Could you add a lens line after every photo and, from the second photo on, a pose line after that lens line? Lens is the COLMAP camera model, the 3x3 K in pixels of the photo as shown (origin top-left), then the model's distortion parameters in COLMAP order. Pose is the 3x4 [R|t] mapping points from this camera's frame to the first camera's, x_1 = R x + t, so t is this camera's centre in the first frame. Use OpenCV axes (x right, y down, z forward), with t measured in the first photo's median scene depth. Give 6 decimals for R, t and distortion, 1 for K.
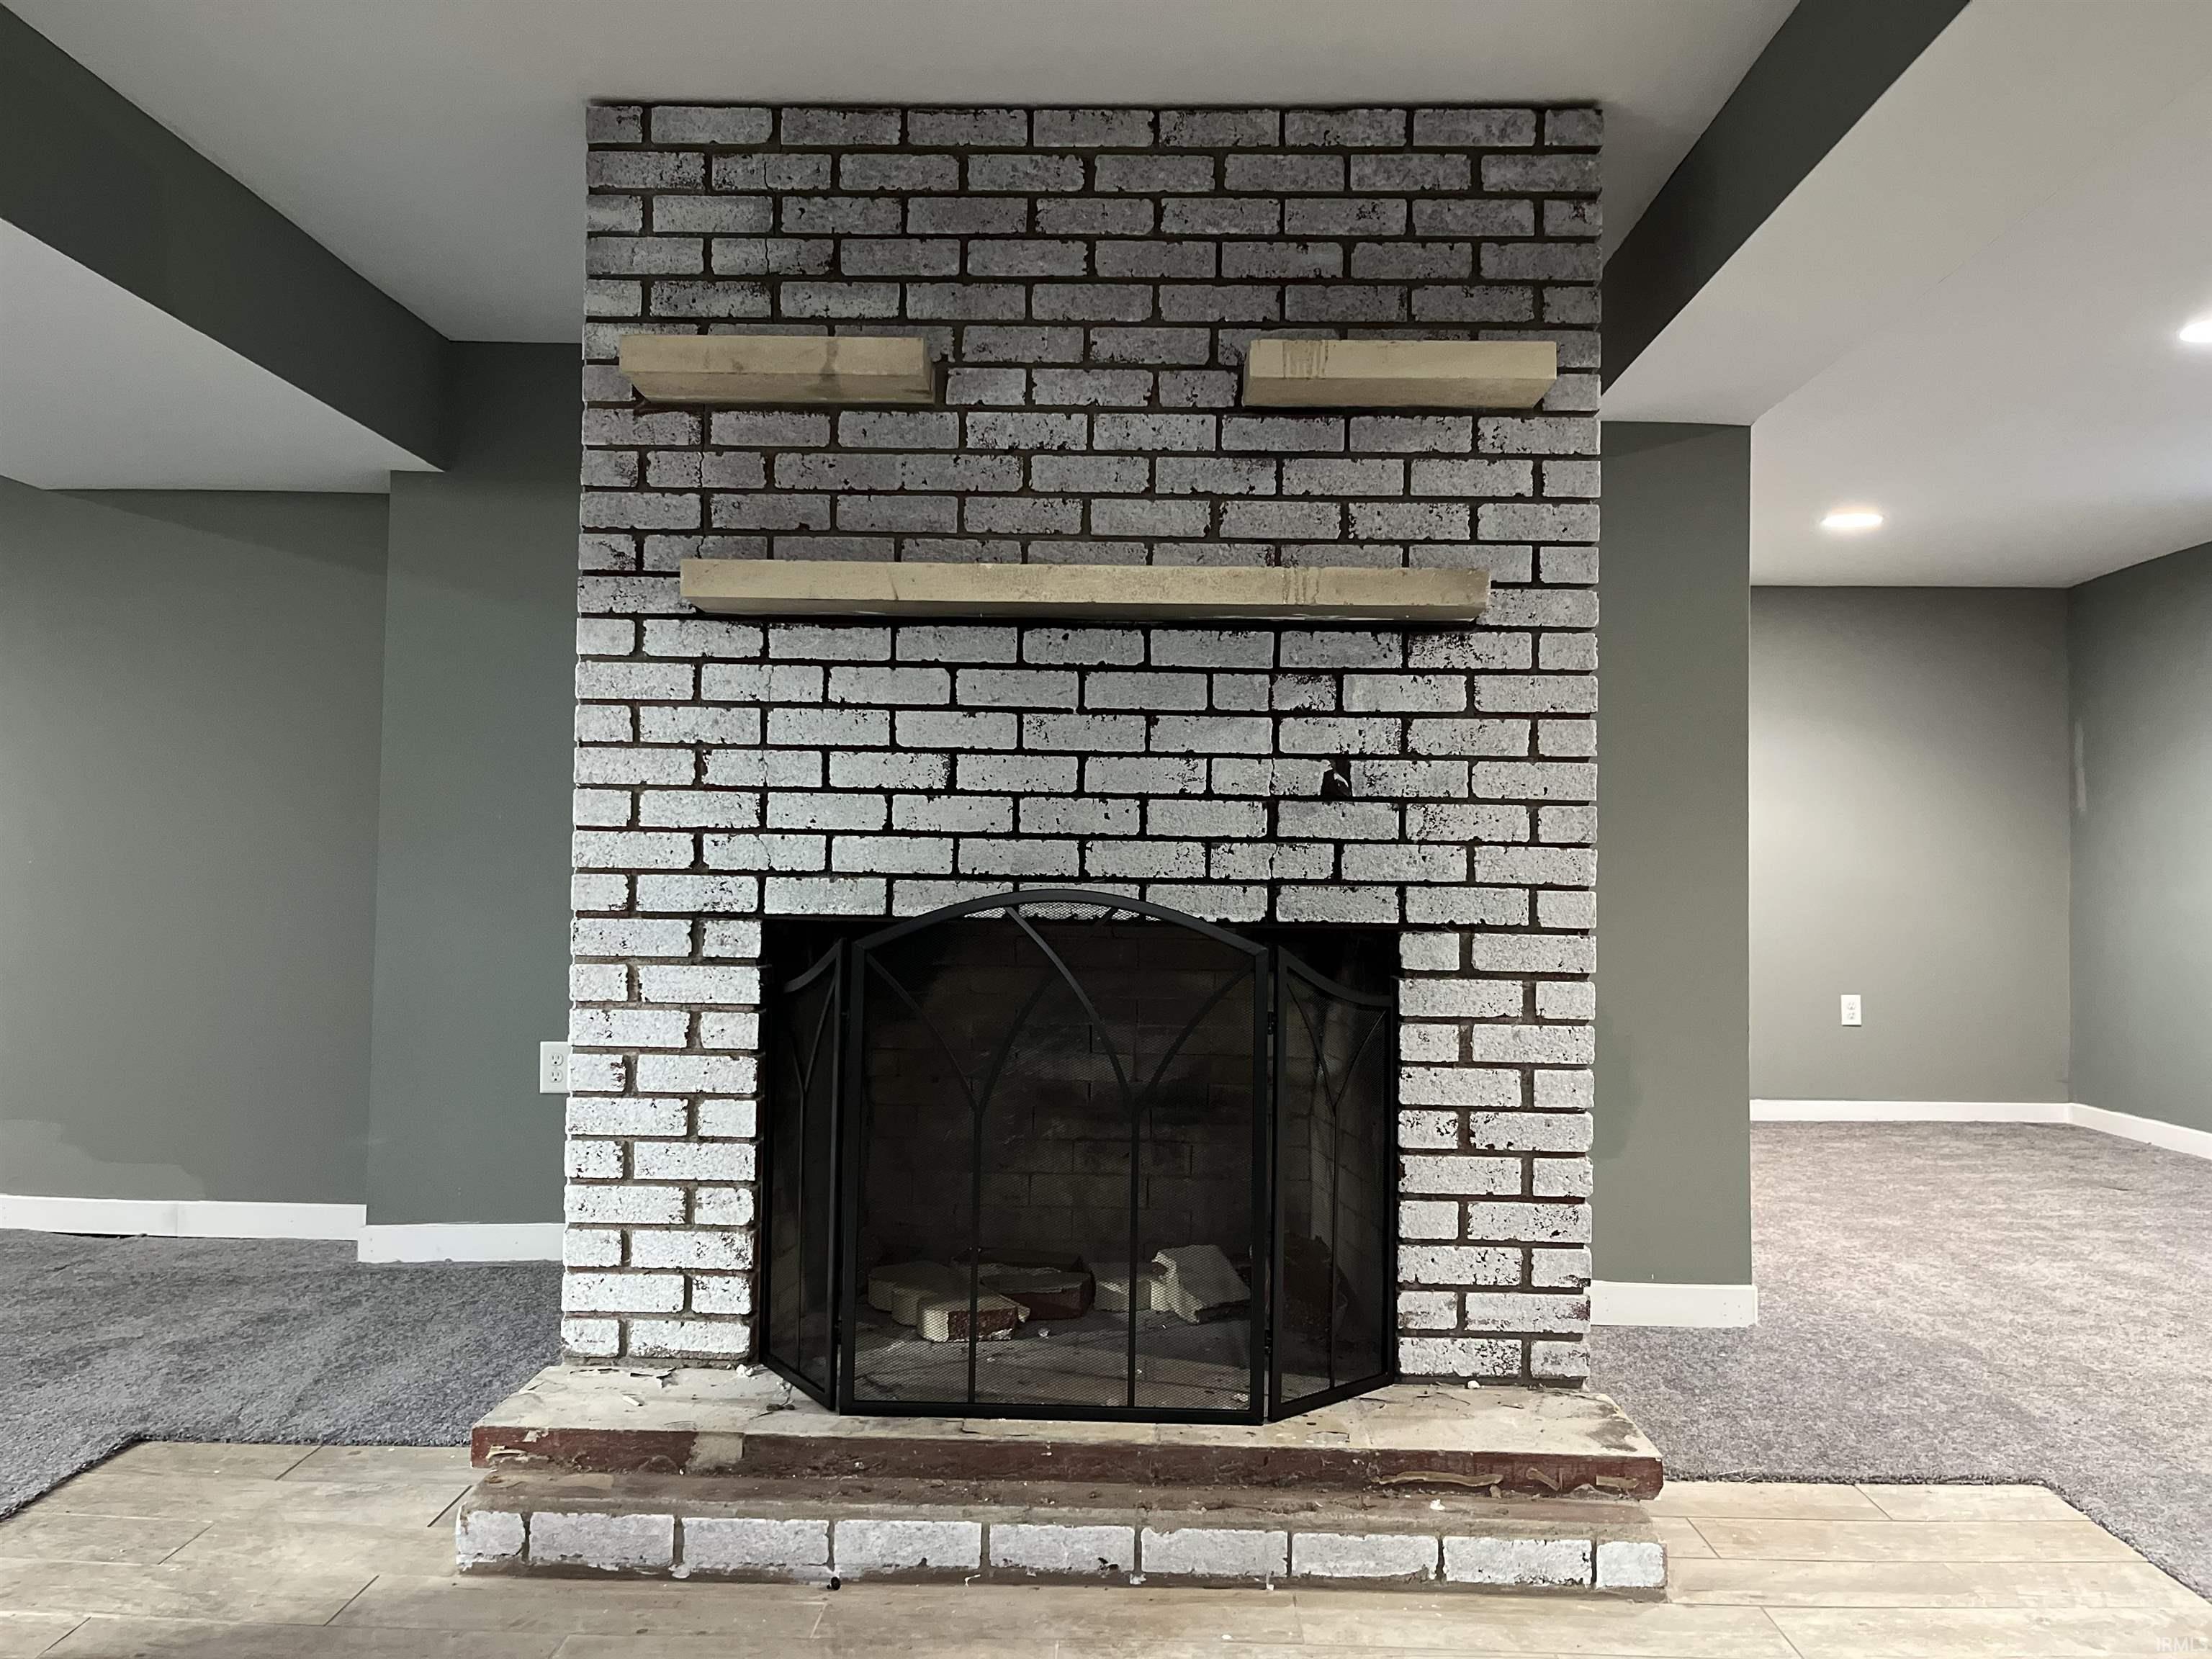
lens RADIAL K [[1646.6, 0, 1106.0], [0, 1646.6, 829.5], [0, 0, 1]] dist [0.037374, -0.104360]
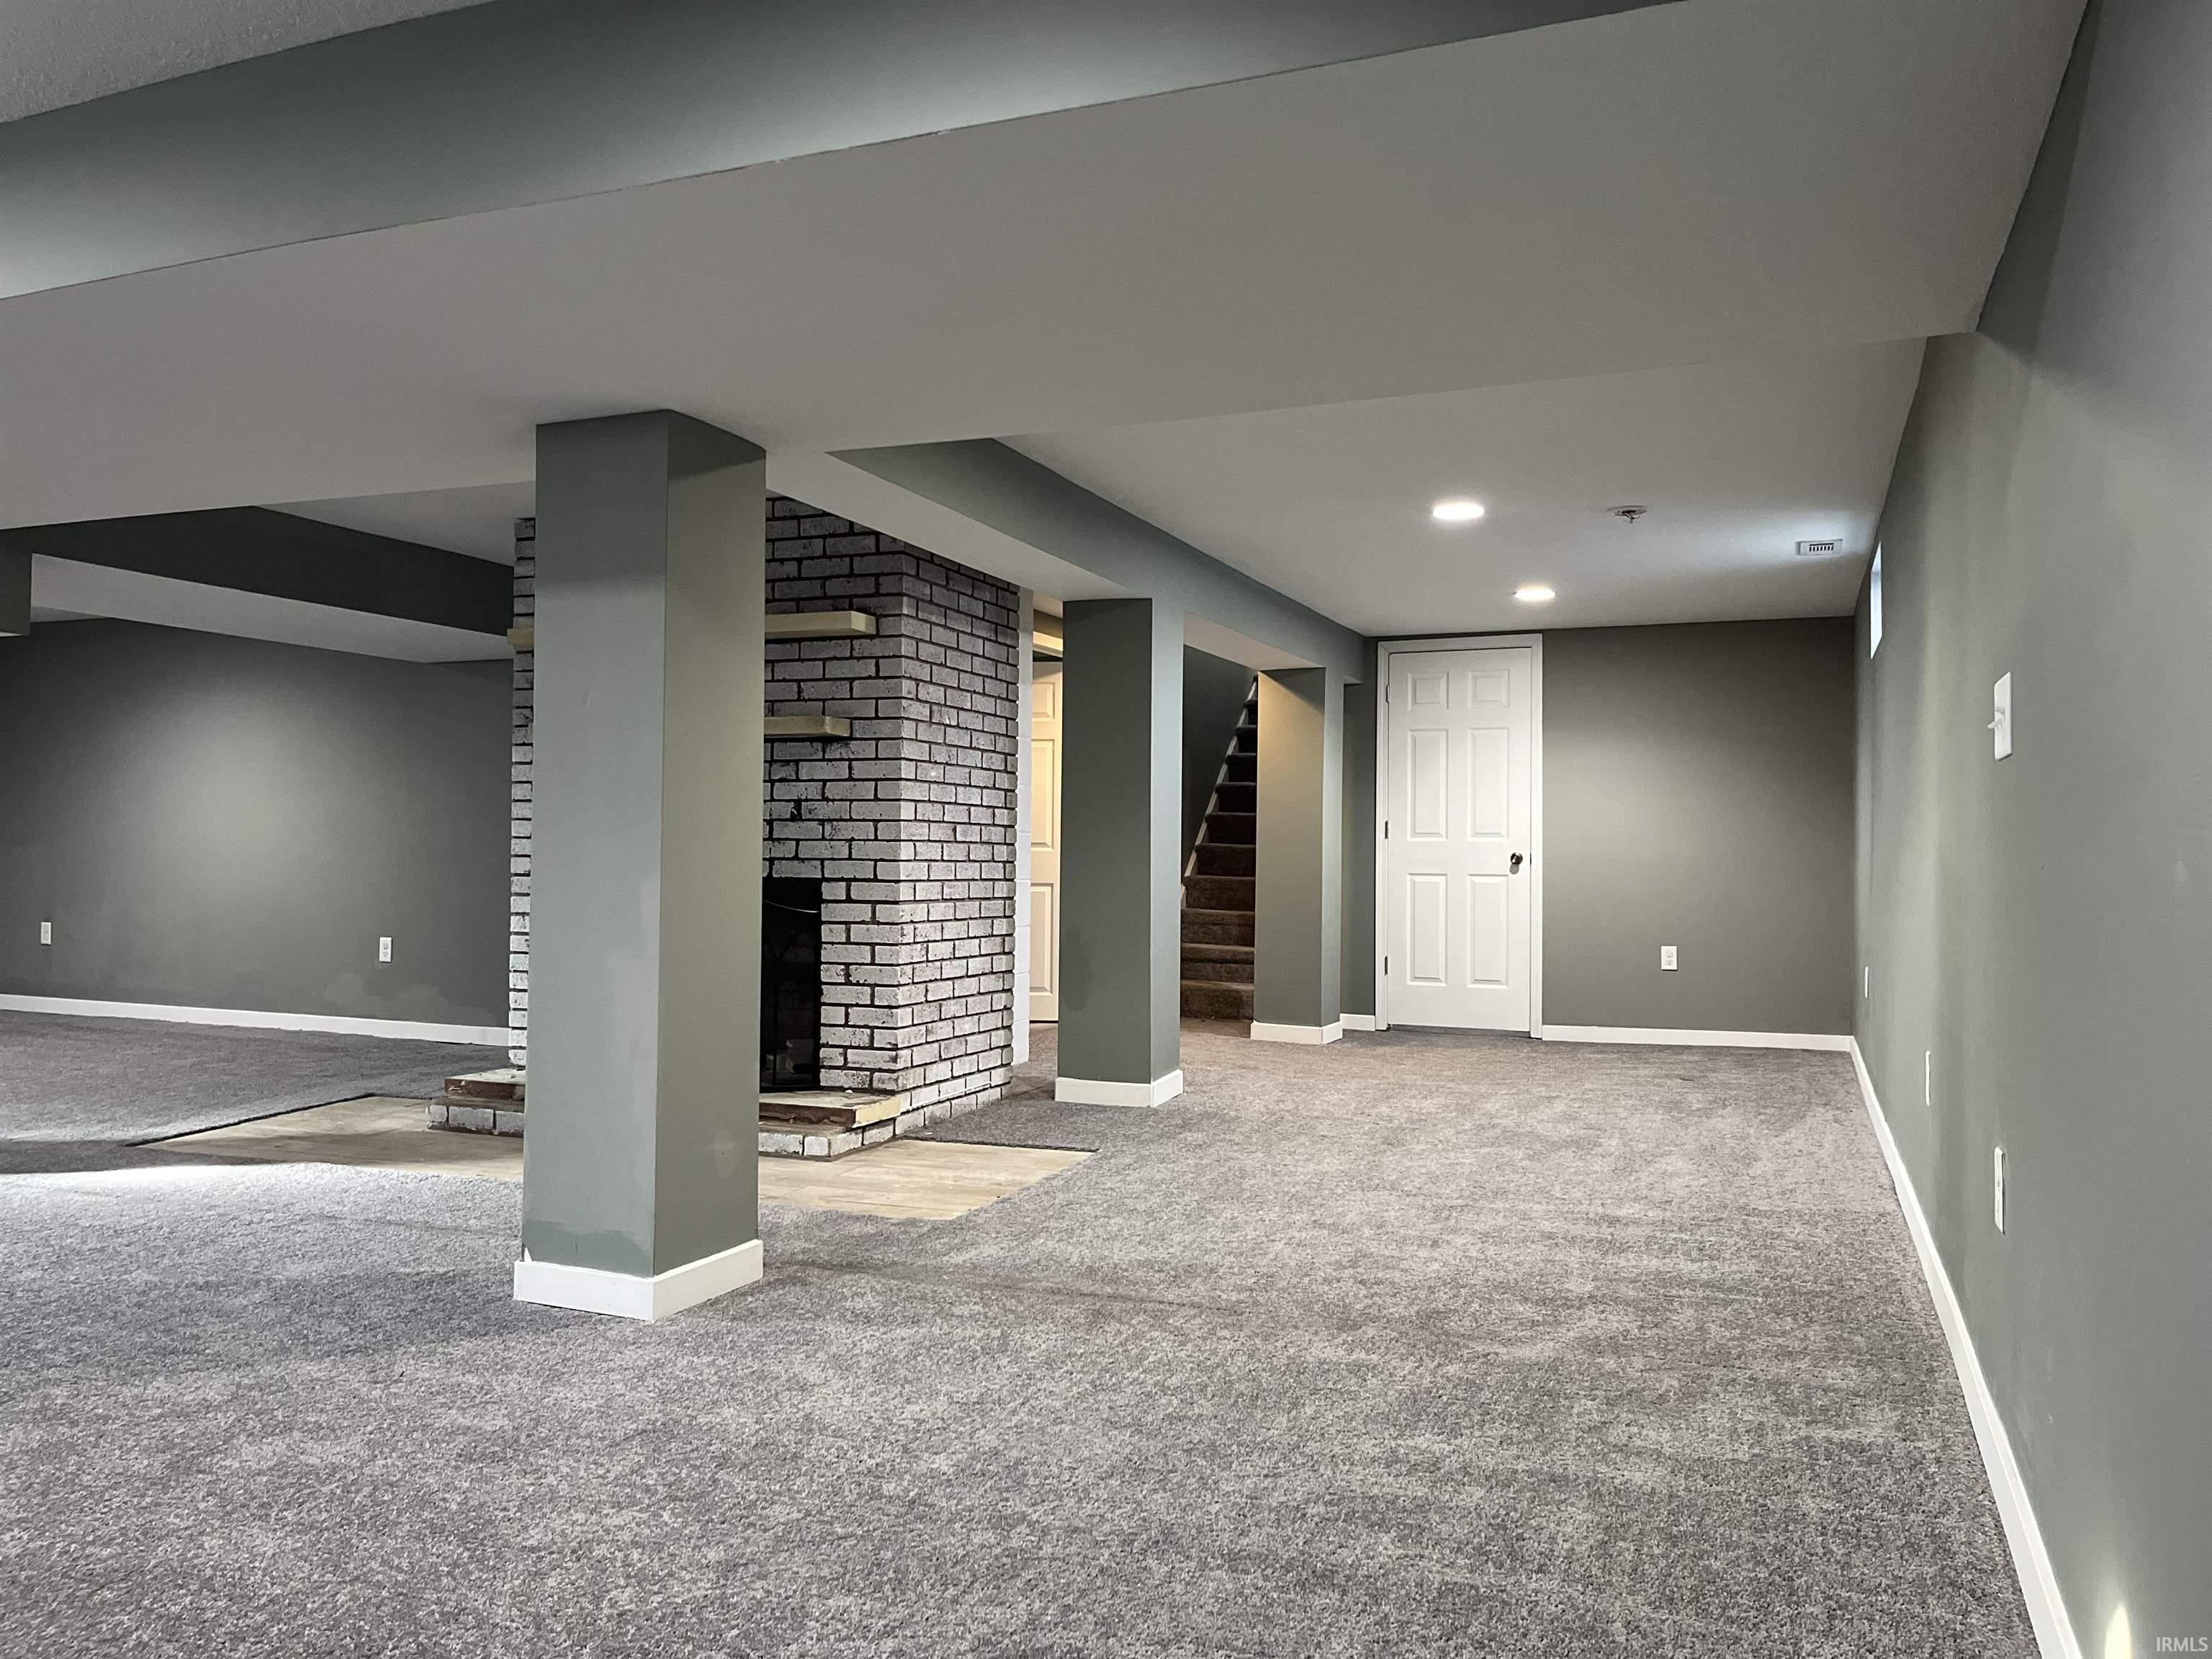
lens RADIAL K [[1646.6, 0, 1106.0], [0, 1646.6, 829.5], [0, 0, 1]] dist [0.037374, -0.104360]
pose [[0.937518, -0.011096, -0.347759, 1.272159], [0.015147, 0.999845, 0.008932, -0.019320], [0.347606, -0.013642, 0.937541, -0.883868]]
